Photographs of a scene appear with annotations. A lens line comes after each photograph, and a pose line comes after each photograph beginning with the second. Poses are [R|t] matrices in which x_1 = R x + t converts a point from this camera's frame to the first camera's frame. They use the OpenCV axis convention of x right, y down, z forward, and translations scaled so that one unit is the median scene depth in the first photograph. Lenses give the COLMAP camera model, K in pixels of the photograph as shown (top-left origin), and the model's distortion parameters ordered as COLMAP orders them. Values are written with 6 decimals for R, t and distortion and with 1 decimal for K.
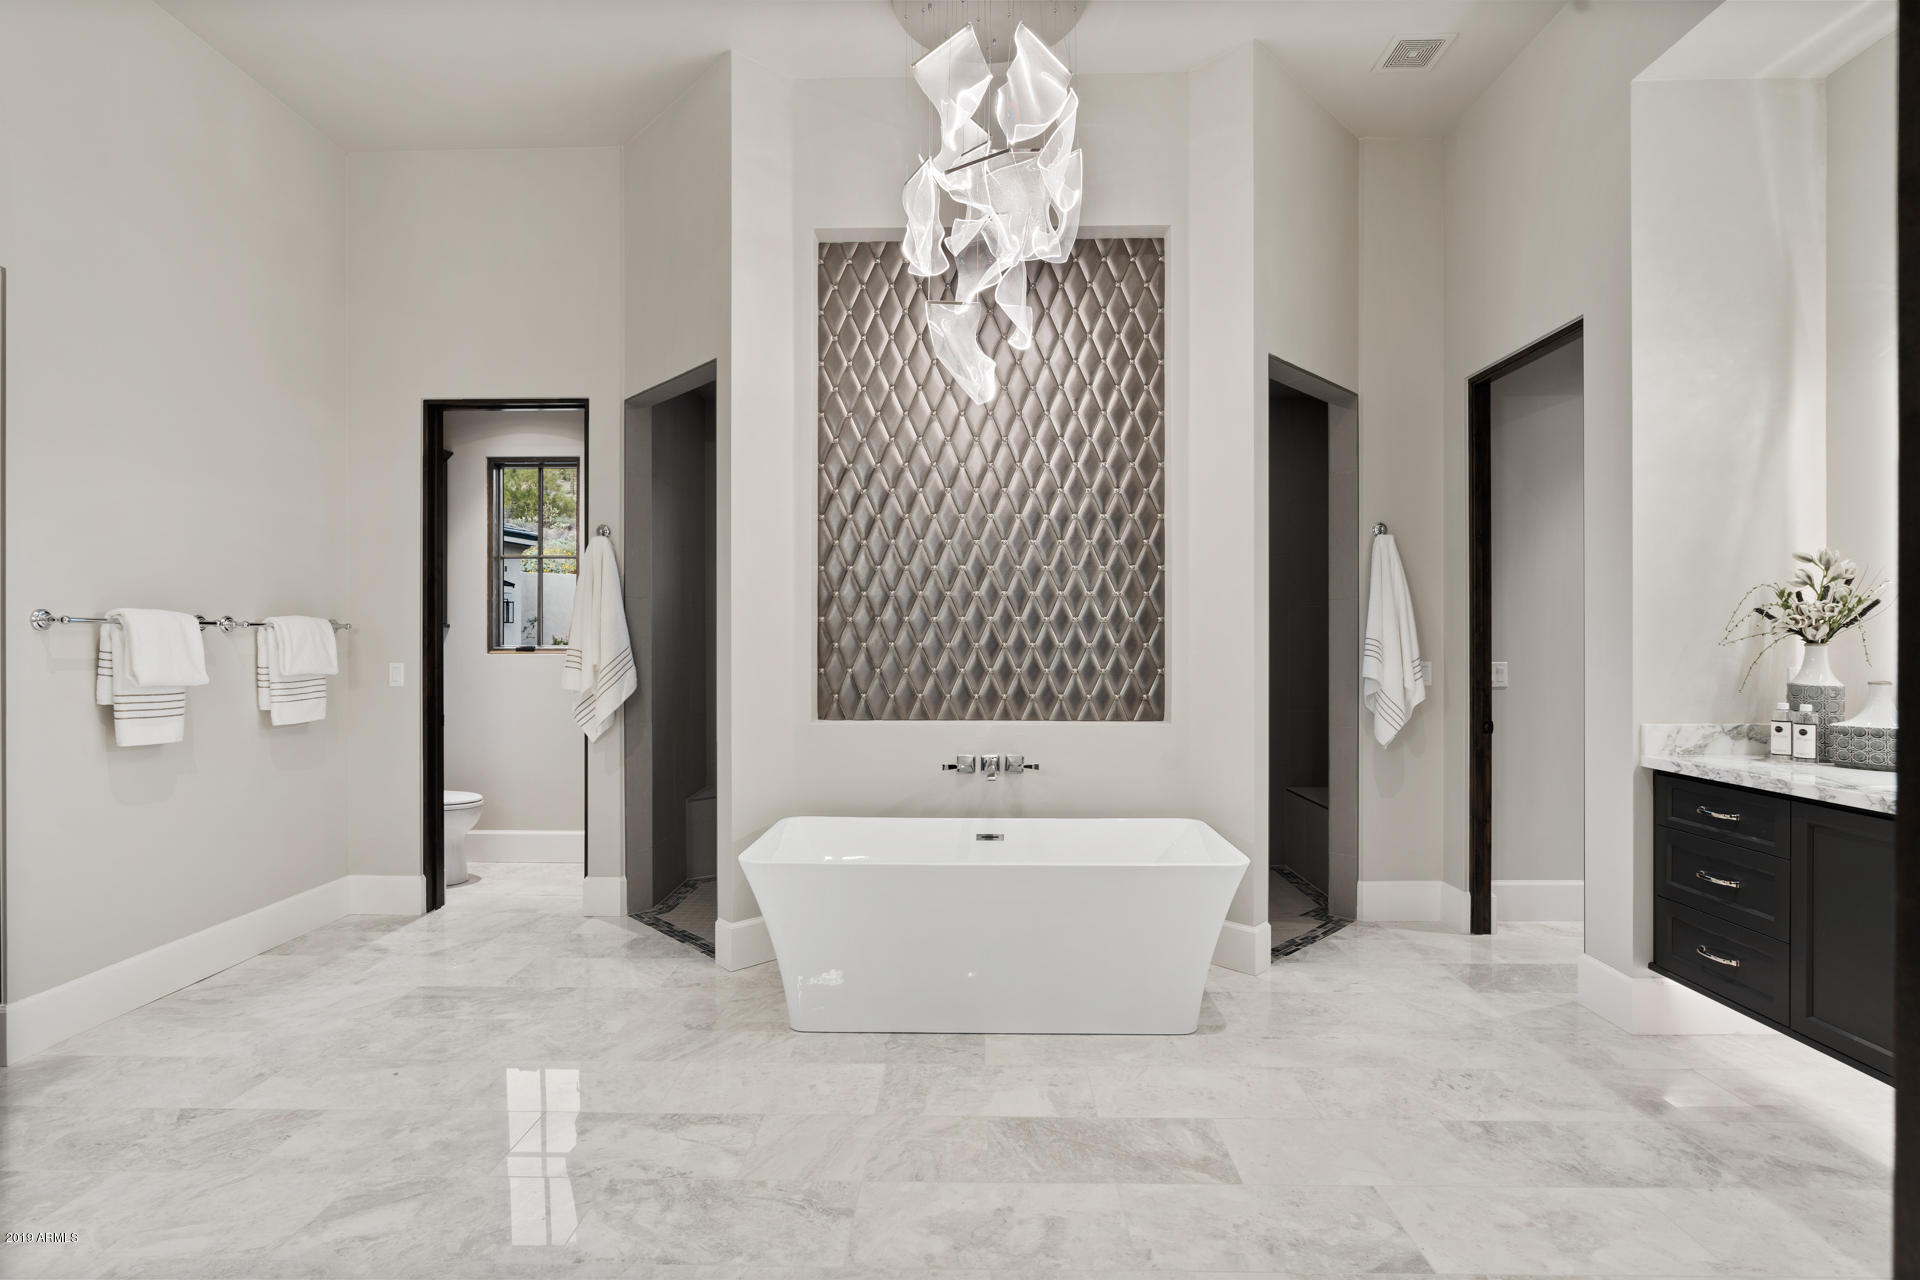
lens RADIAL K [[929.7, 0, 962.7], [0, 929.7, 641.7], [0, 0, 1]] dist [-0.006125, 0.001423]
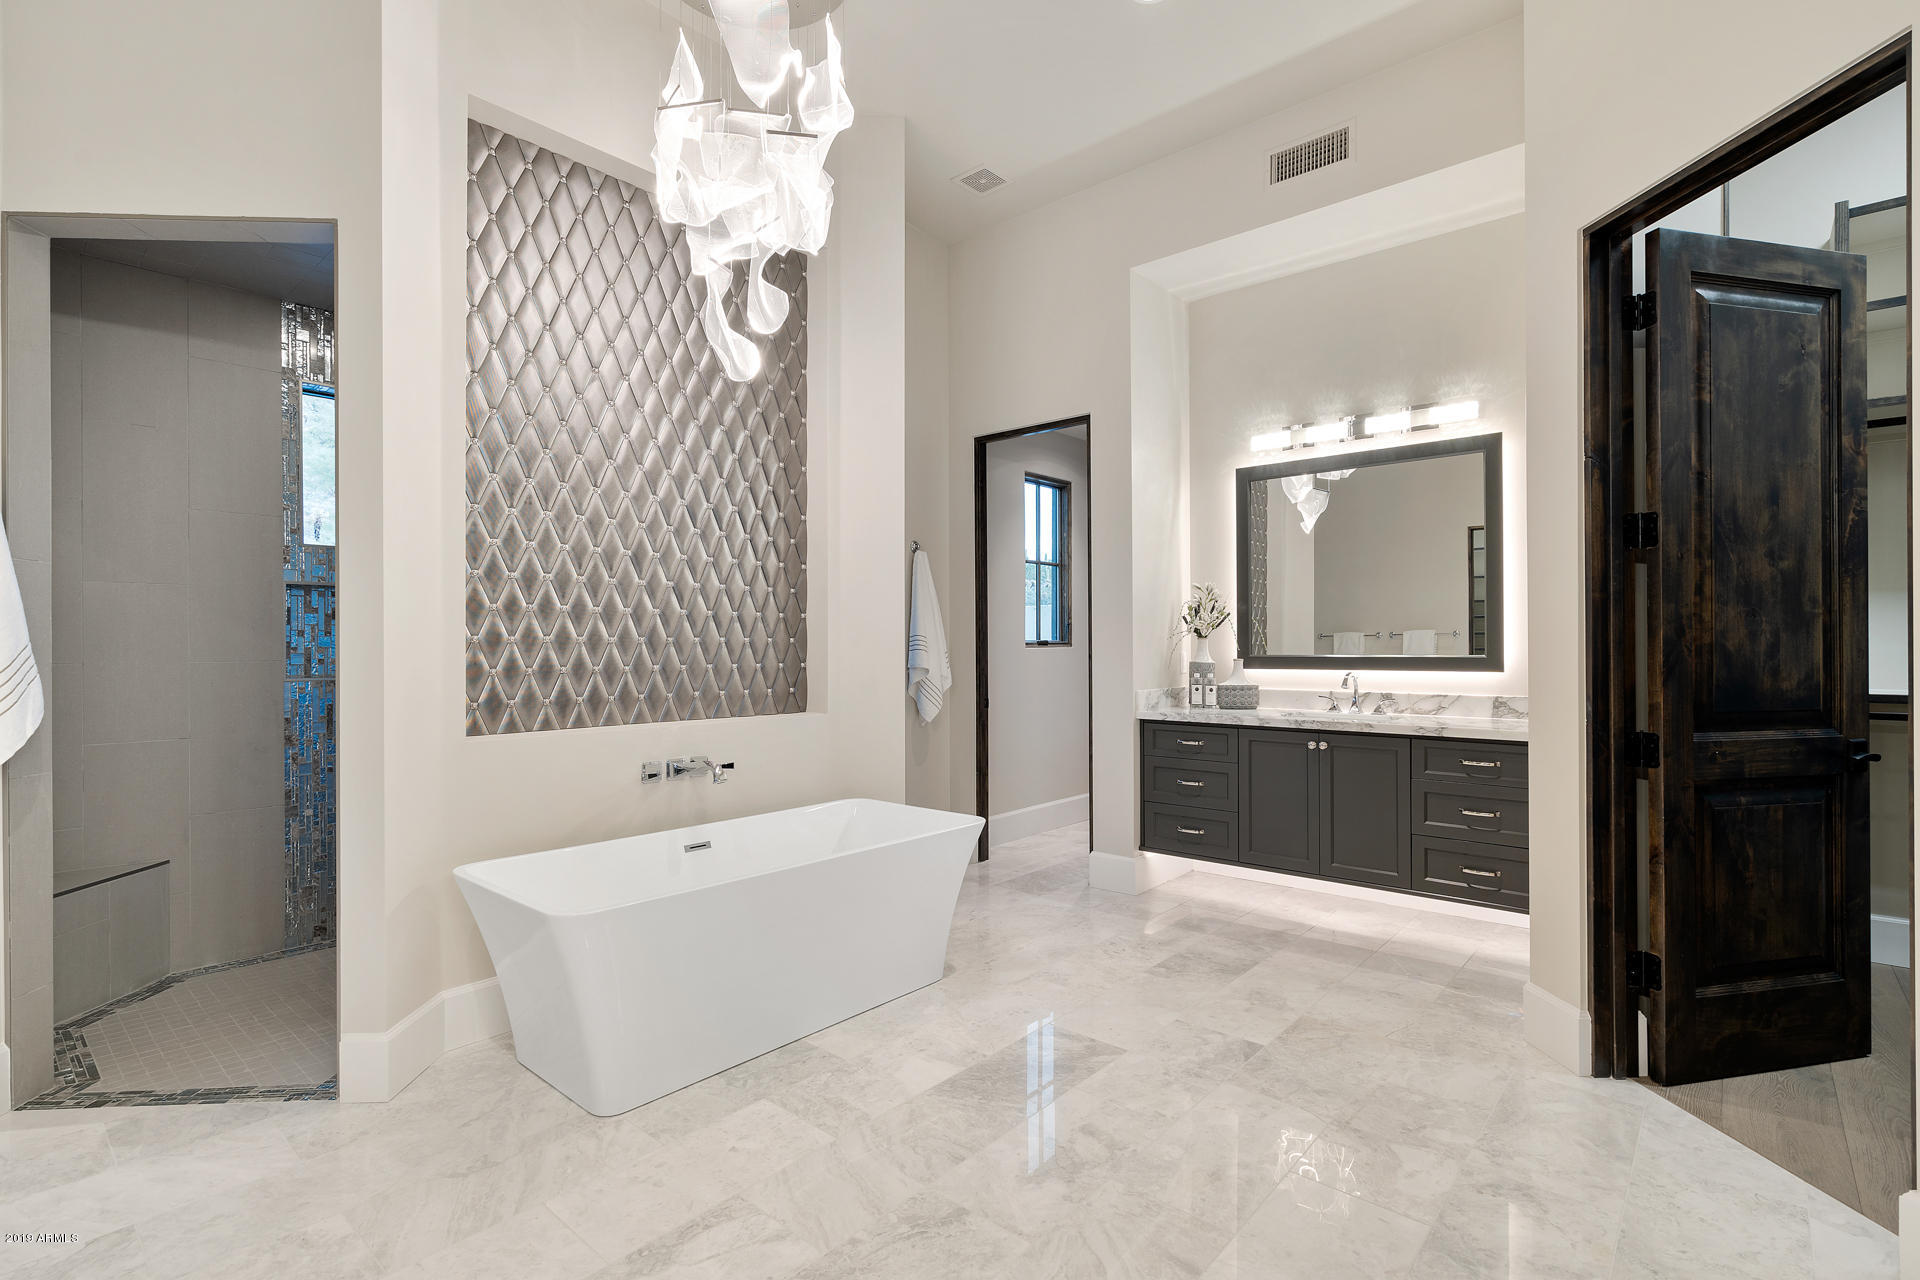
lens RADIAL K [[900.4, 0, 963.7], [0, 900.4, 641.3], [0, 0, 1]] dist [-0.001067, 0.000126]
pose [[0.636729, 0.002319, 0.771084, -0.596045], [0.003867, 0.999973, -0.006200, 0.015811], [-0.771078, 0.006930, 0.636703, 0.274530]]
